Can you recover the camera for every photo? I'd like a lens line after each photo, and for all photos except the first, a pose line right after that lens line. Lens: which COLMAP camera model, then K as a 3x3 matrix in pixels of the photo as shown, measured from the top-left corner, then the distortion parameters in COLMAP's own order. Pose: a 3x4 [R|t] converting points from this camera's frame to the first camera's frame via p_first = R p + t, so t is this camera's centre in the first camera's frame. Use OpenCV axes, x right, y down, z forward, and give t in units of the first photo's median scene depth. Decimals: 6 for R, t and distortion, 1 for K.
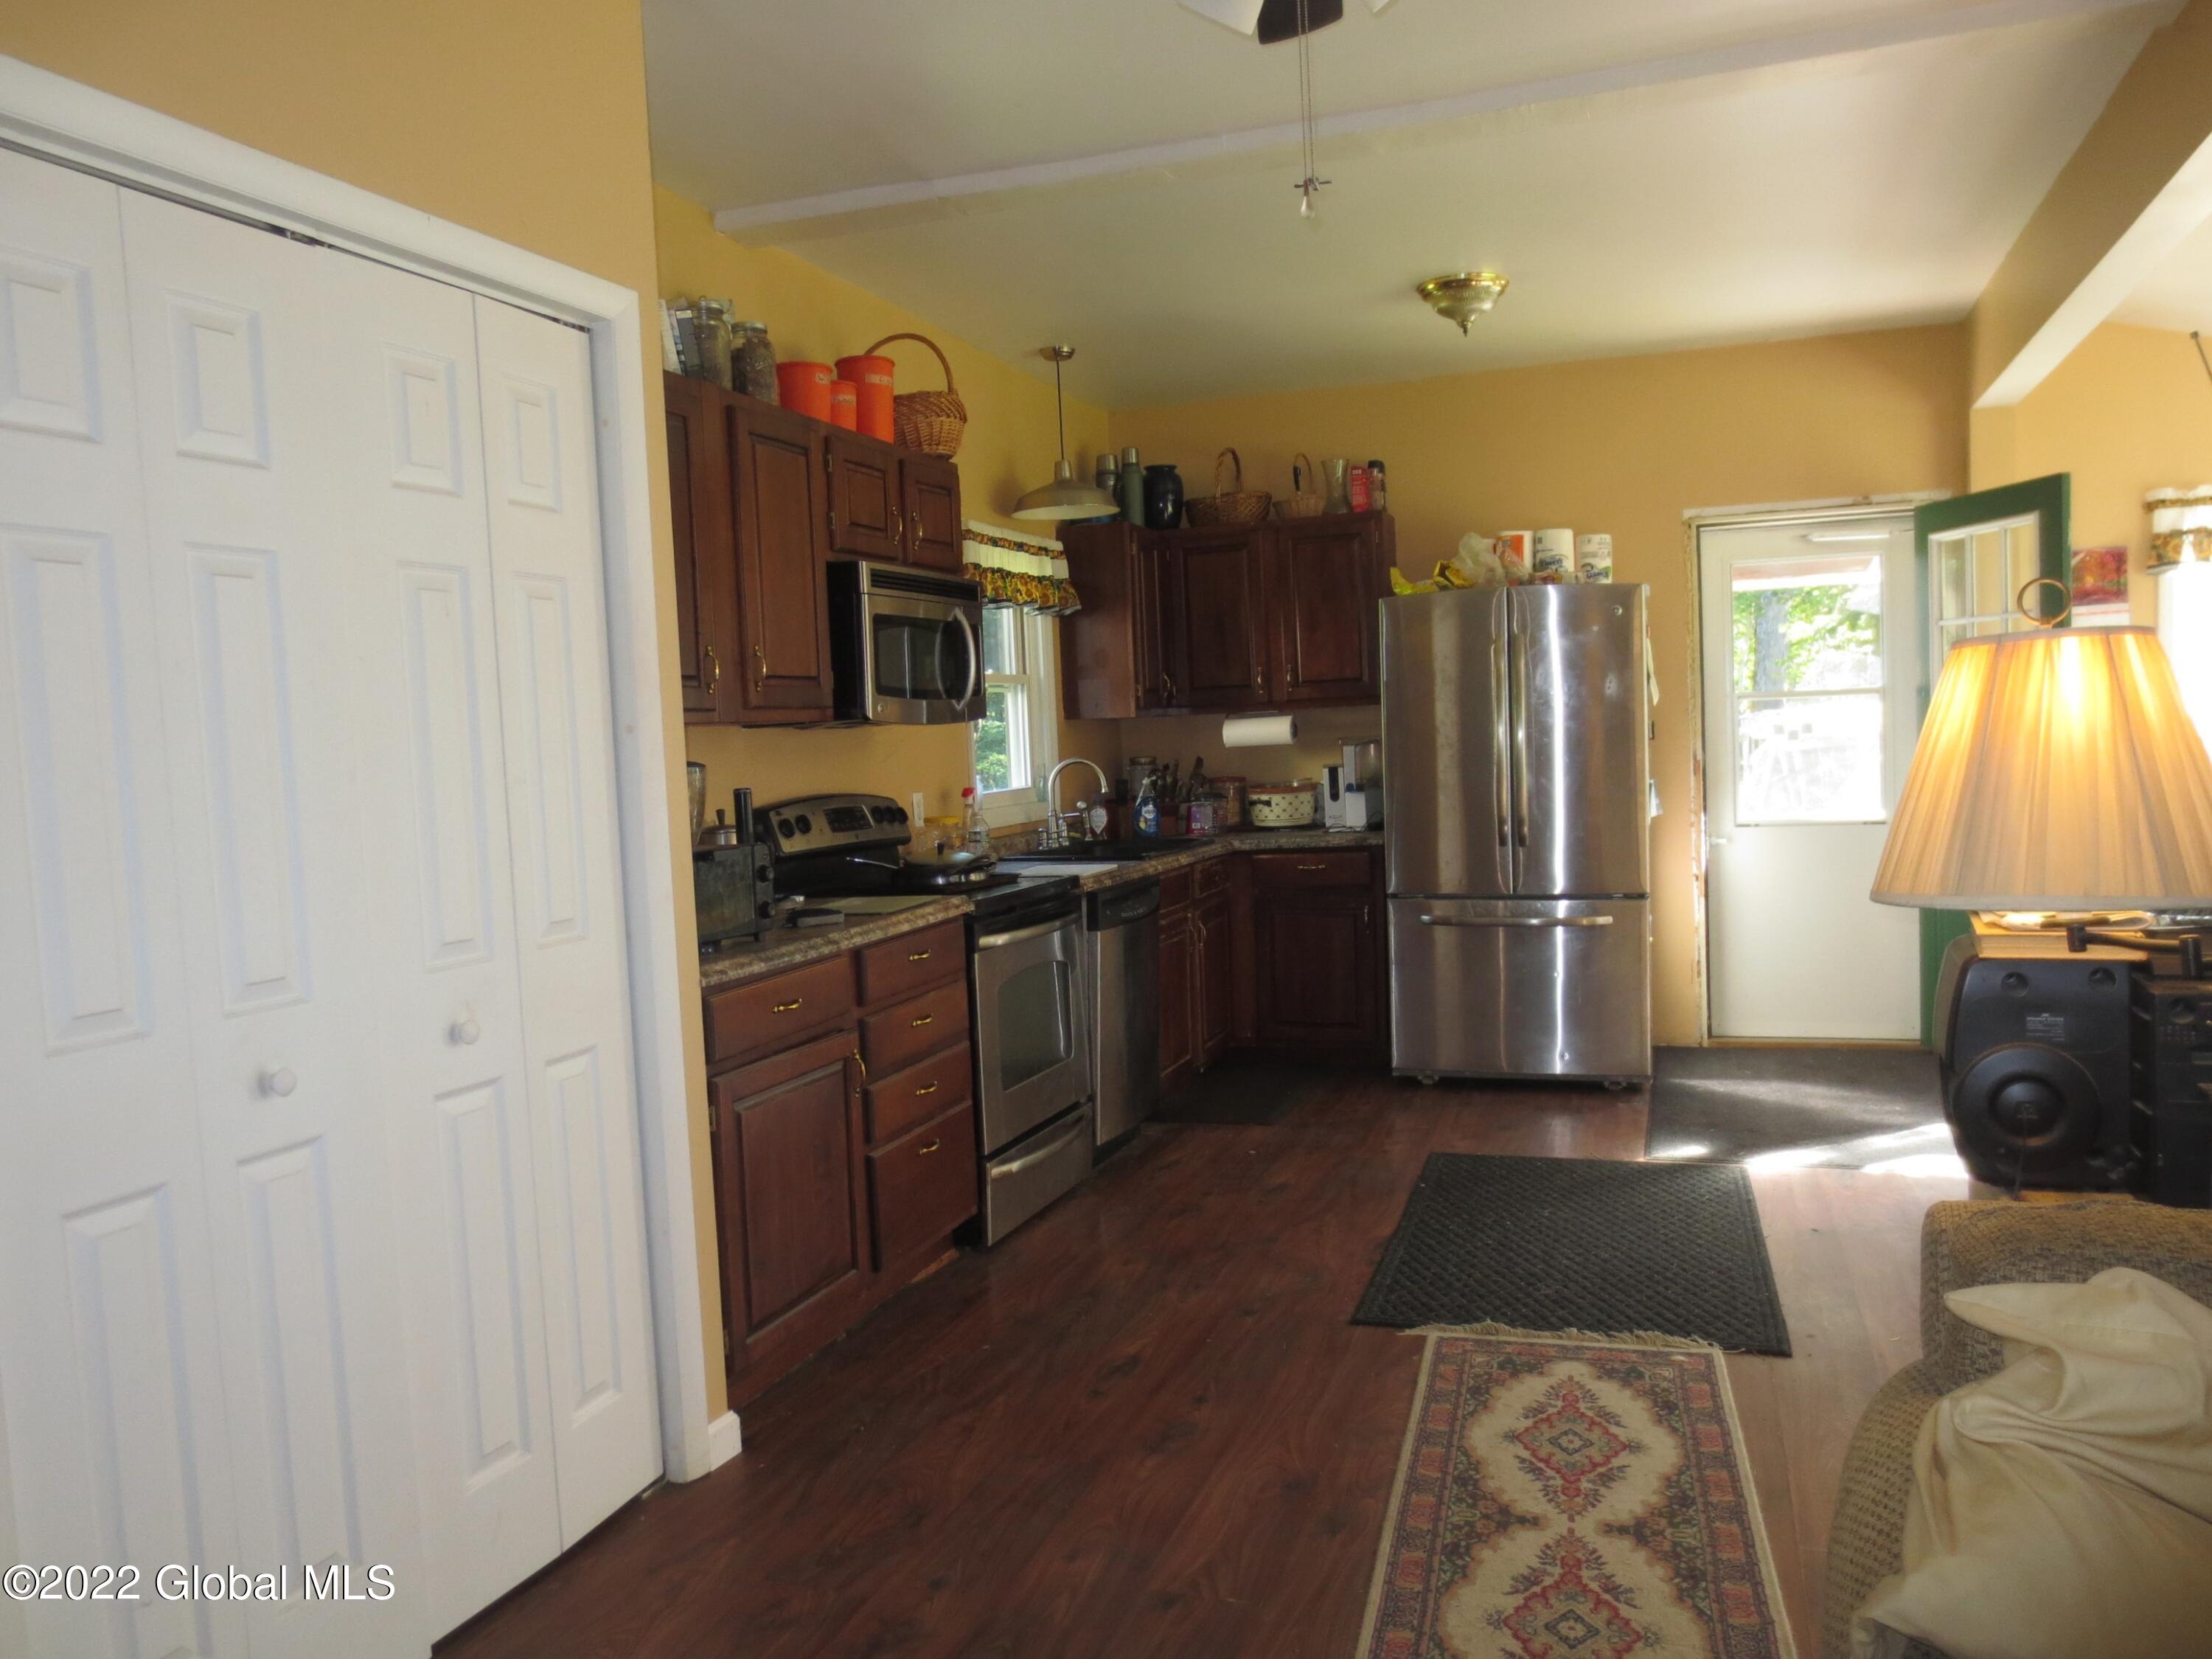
lens RADIAL K [[1640.1, 0, 1106.0], [0, 1640.1, 829.5], [0, 0, 1]] dist [-0.006780, 0.001220]
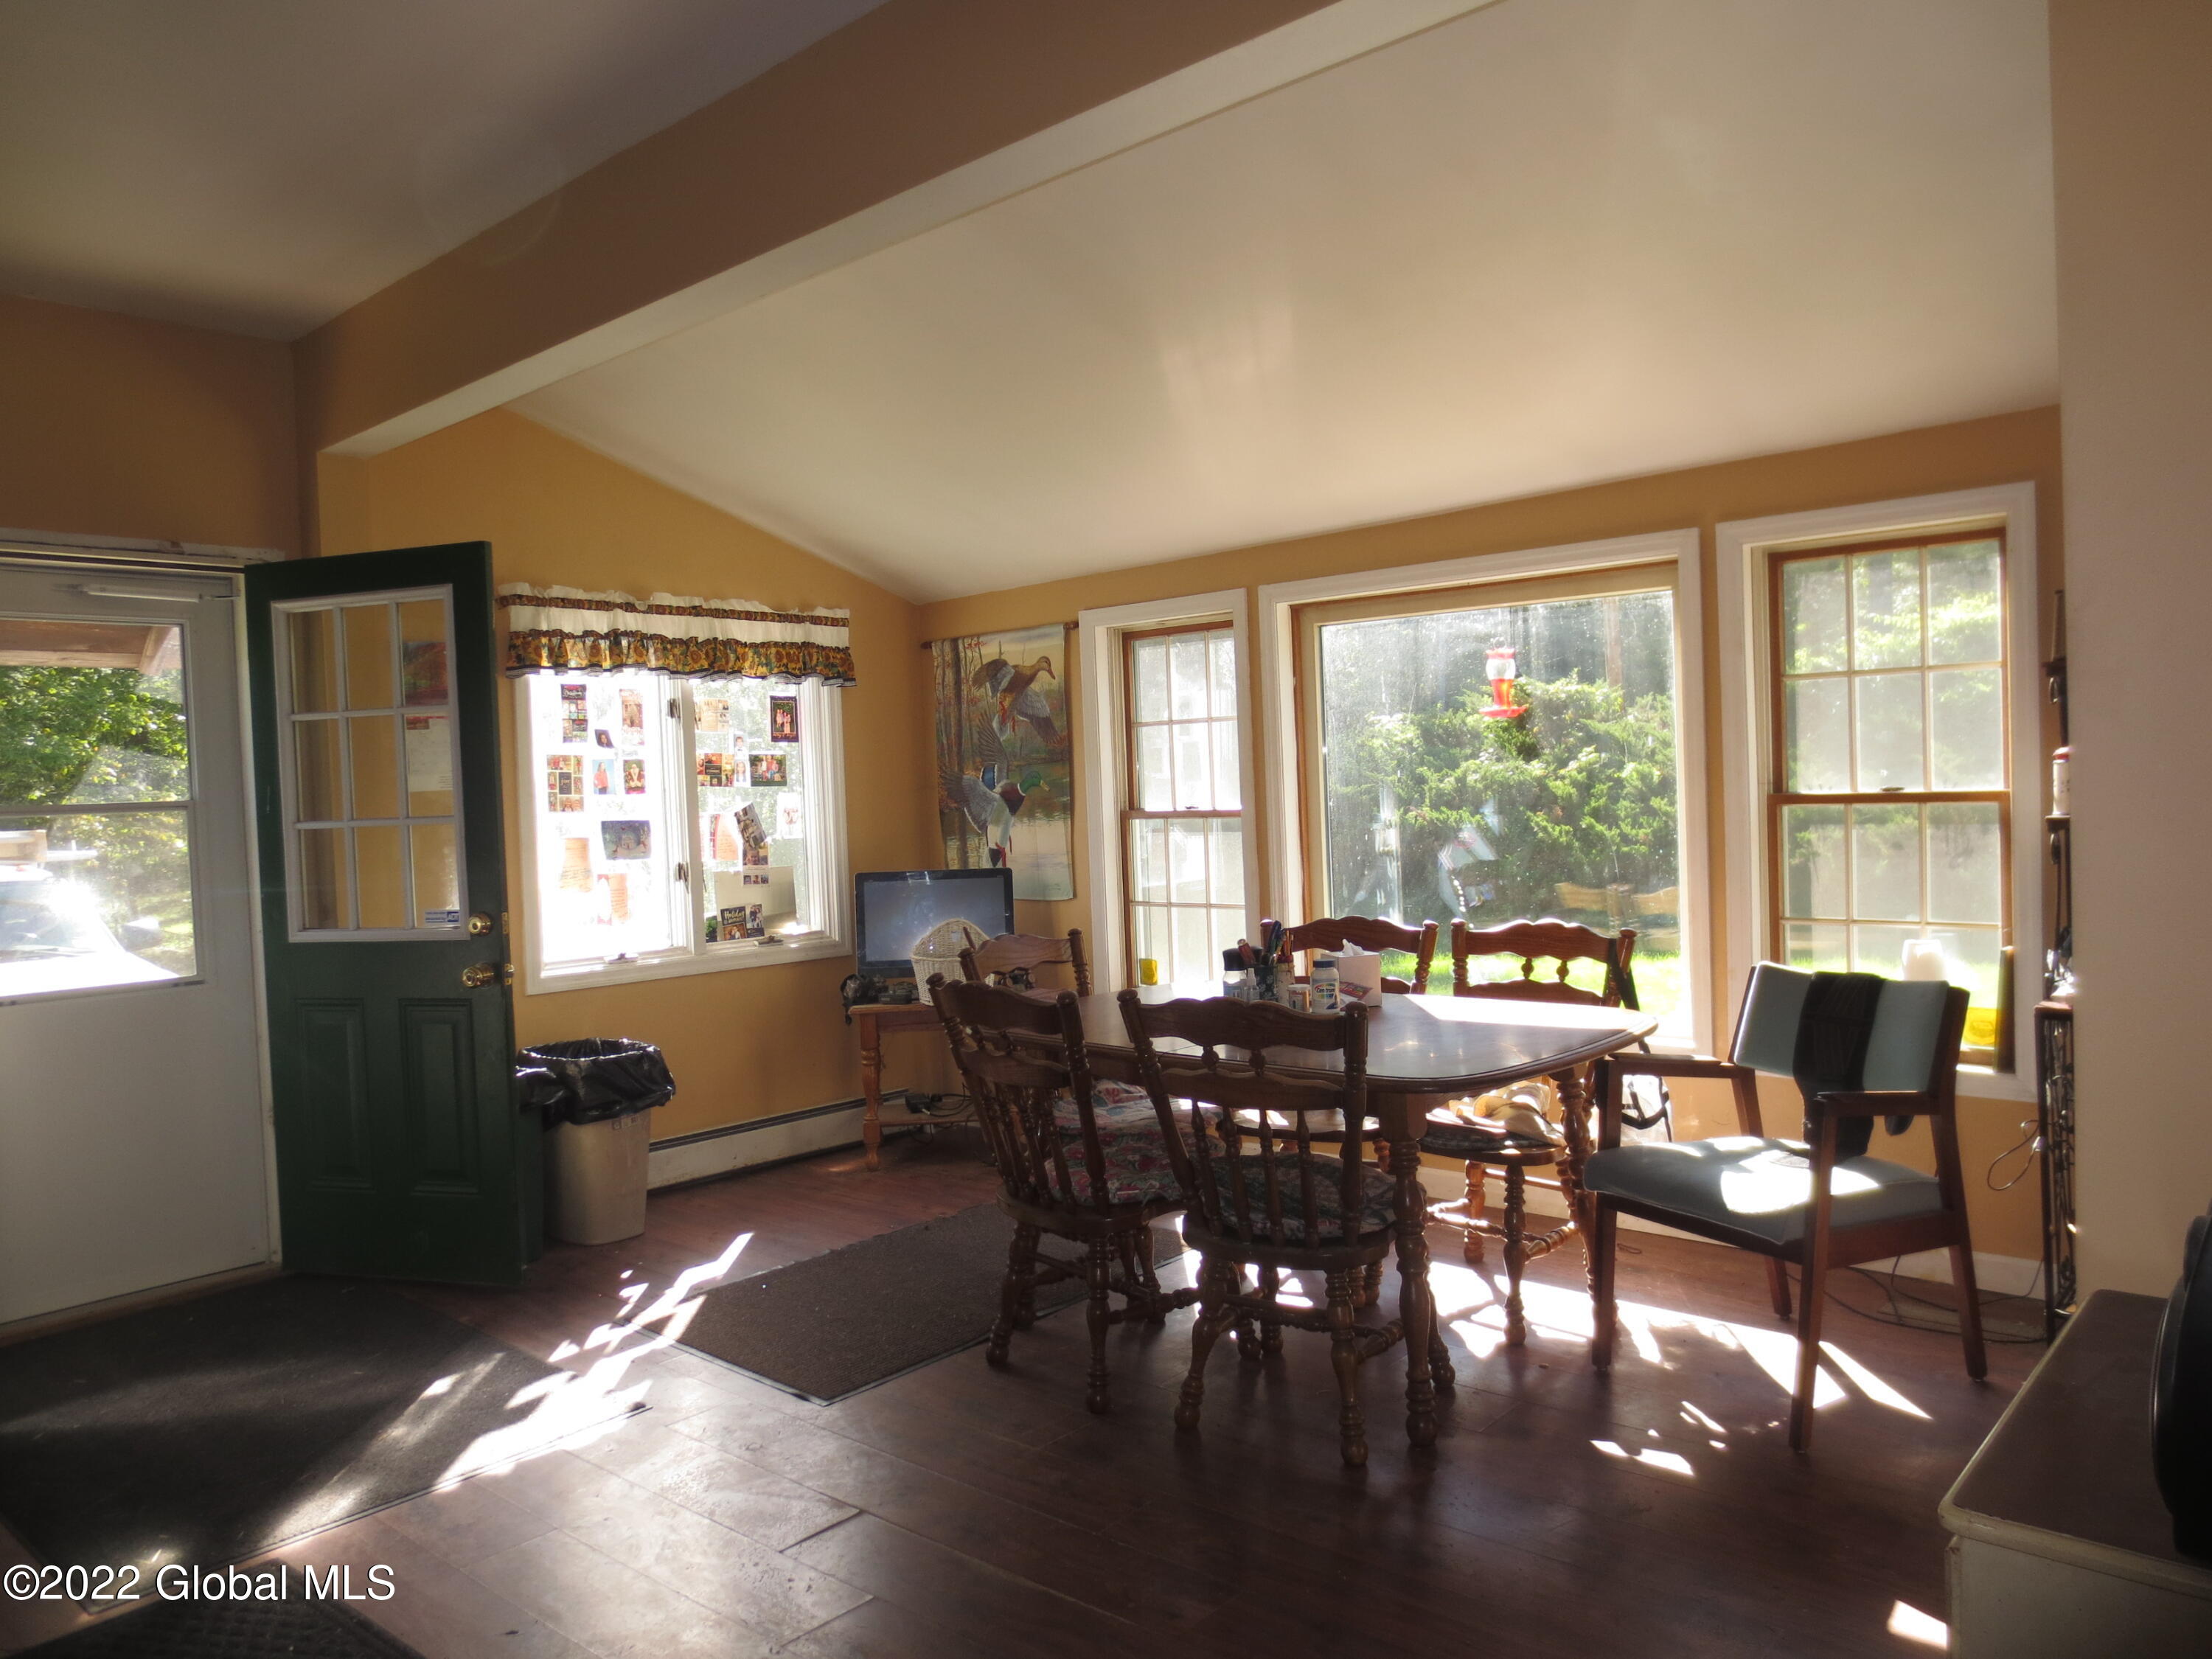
lens RADIAL K [[1559.8, 0, 1108.9], [0, 1559.8, 835.8], [0, 0, 1]] dist [-0.026039, 0.007410]
pose [[0.378883, -0.005147, 0.925430, -0.023635], [0.081622, 0.996273, -0.027876, -0.020185], [-0.921838, 0.086098, 0.377891, 0.404627]]
